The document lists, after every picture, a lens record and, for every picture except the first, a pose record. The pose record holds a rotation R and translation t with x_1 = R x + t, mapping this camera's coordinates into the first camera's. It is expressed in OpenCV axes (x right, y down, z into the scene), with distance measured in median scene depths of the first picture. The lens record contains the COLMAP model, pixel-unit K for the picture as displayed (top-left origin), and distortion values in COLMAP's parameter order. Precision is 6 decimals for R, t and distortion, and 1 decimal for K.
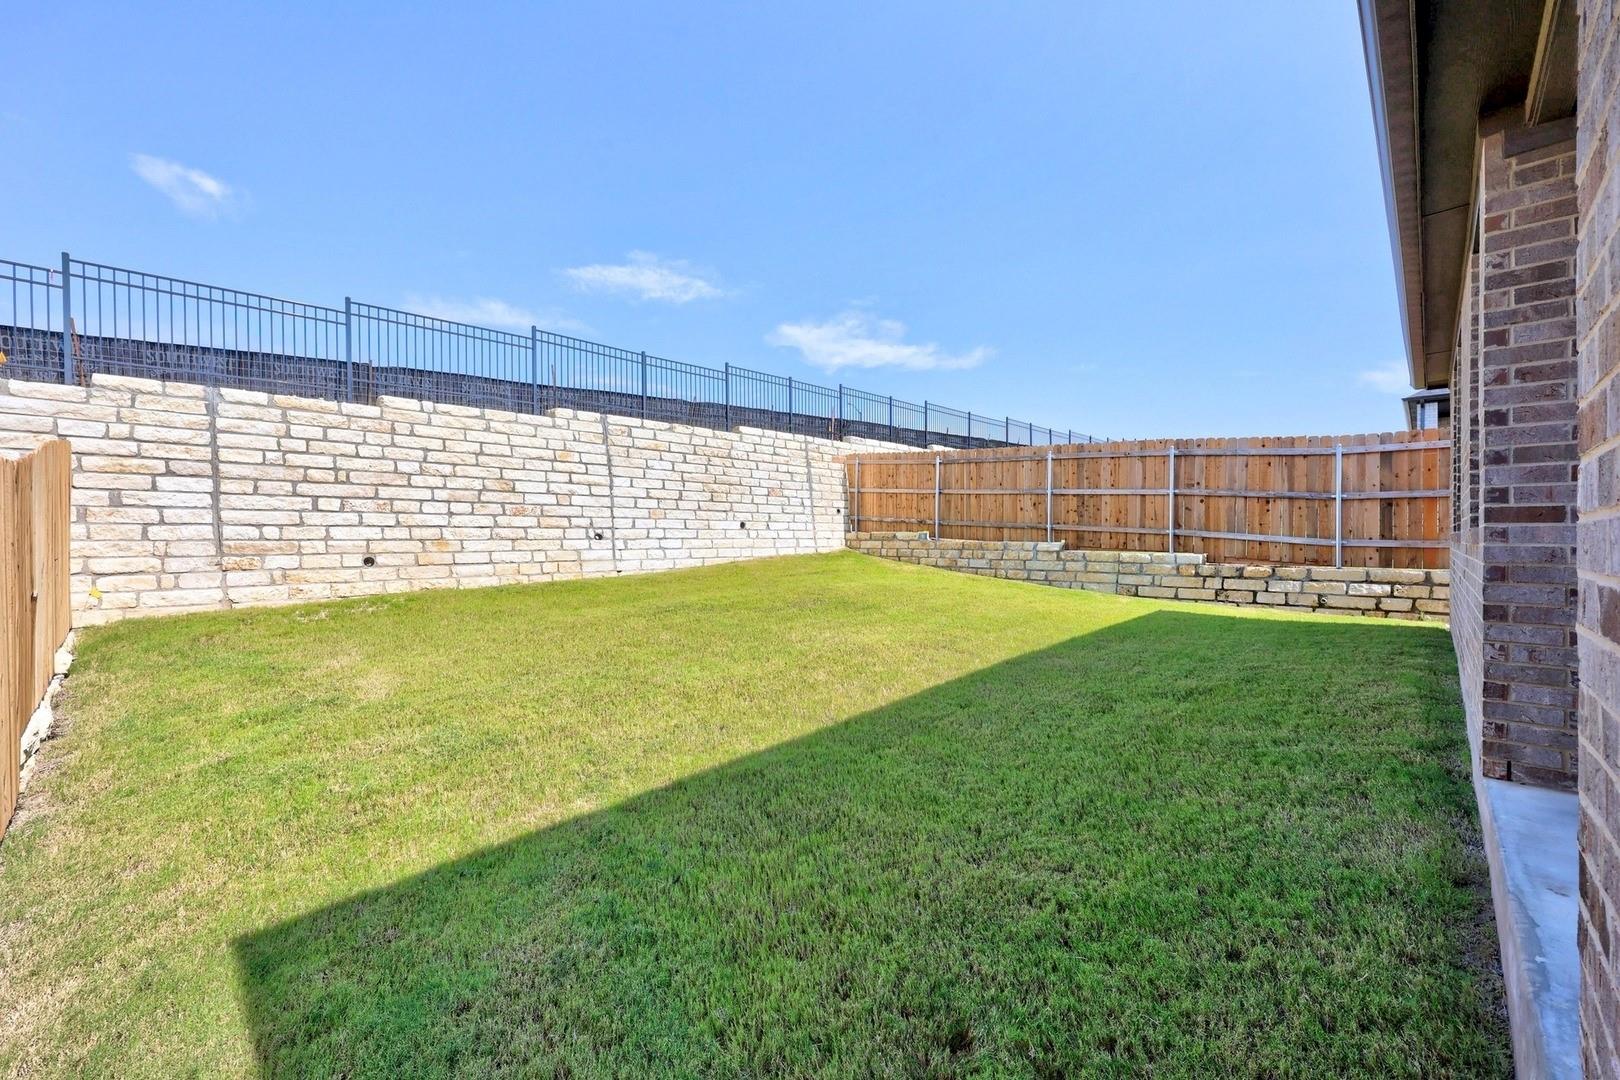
lens RADIAL K [[617.3, 0, 800.9], [0, 617.3, 535.9], [0, 0, 1]] dist [-0.003253, 0.000616]
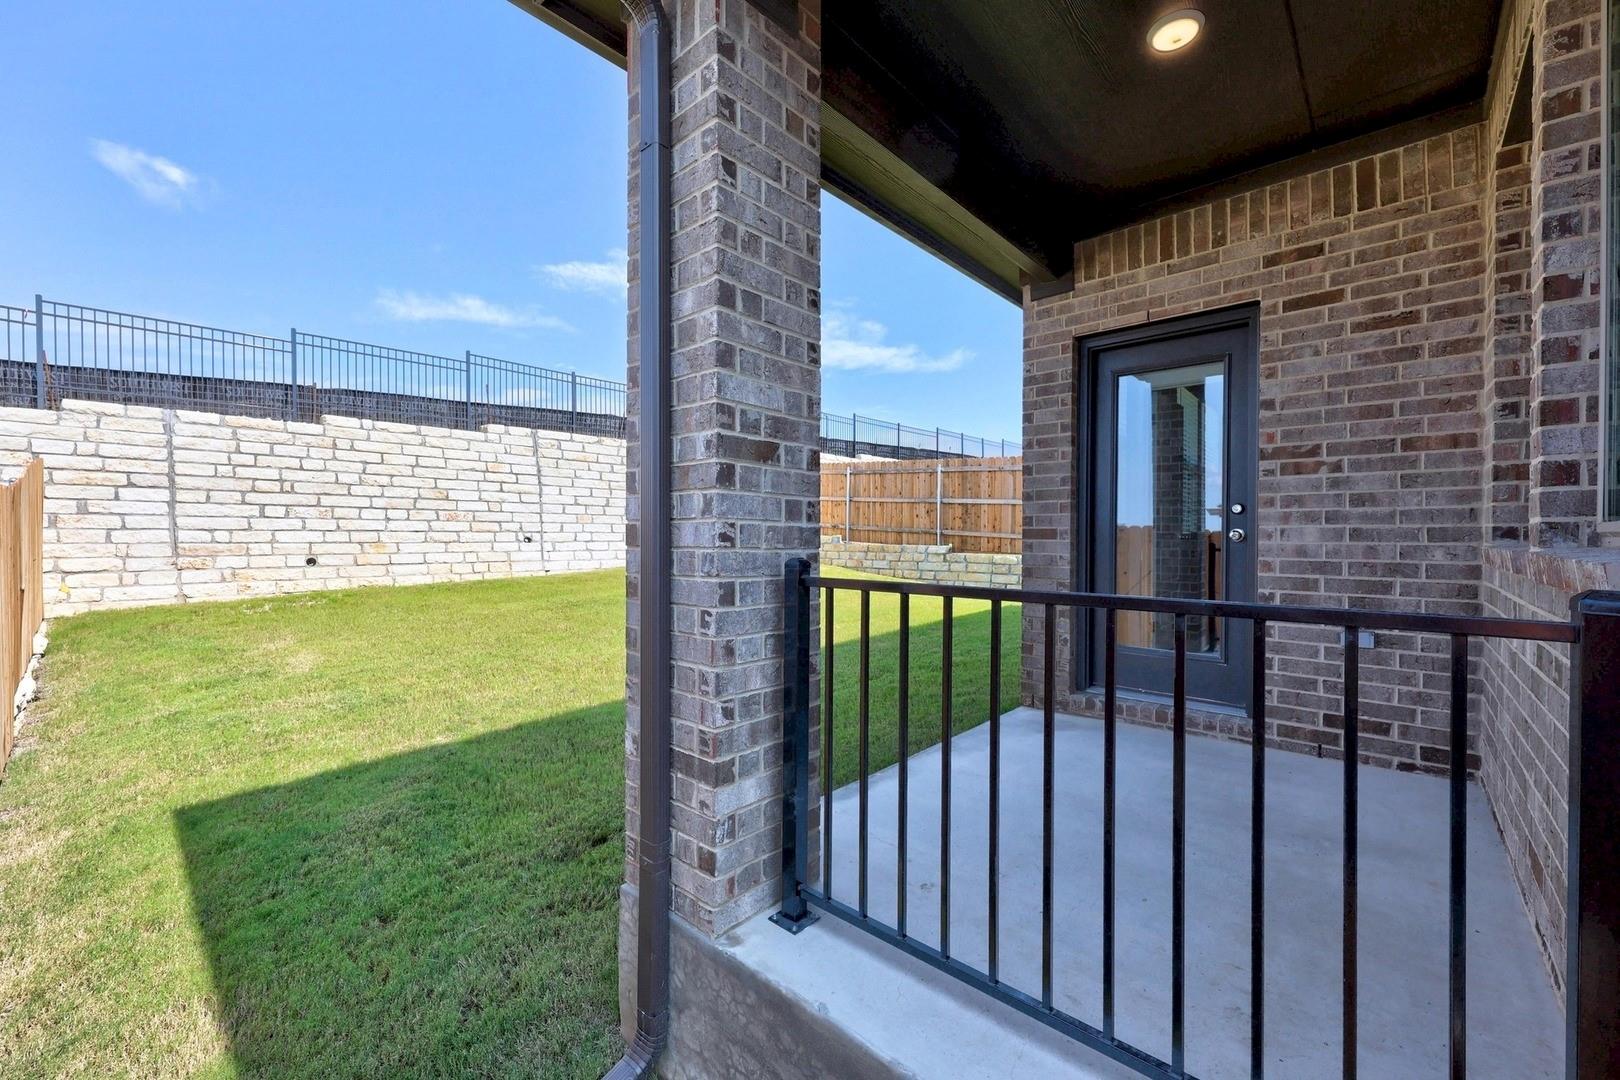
lens RADIAL K [[617.3, 0, 800.9], [0, 617.3, 535.9], [0, 0, 1]] dist [-0.003253, 0.000616]
pose [[0.999511, 0.003374, 0.031092, 0.183436], [-0.003355, 0.999994, -0.000678, -0.009167], [-0.031094, 0.000573, 0.999516, -0.181379]]
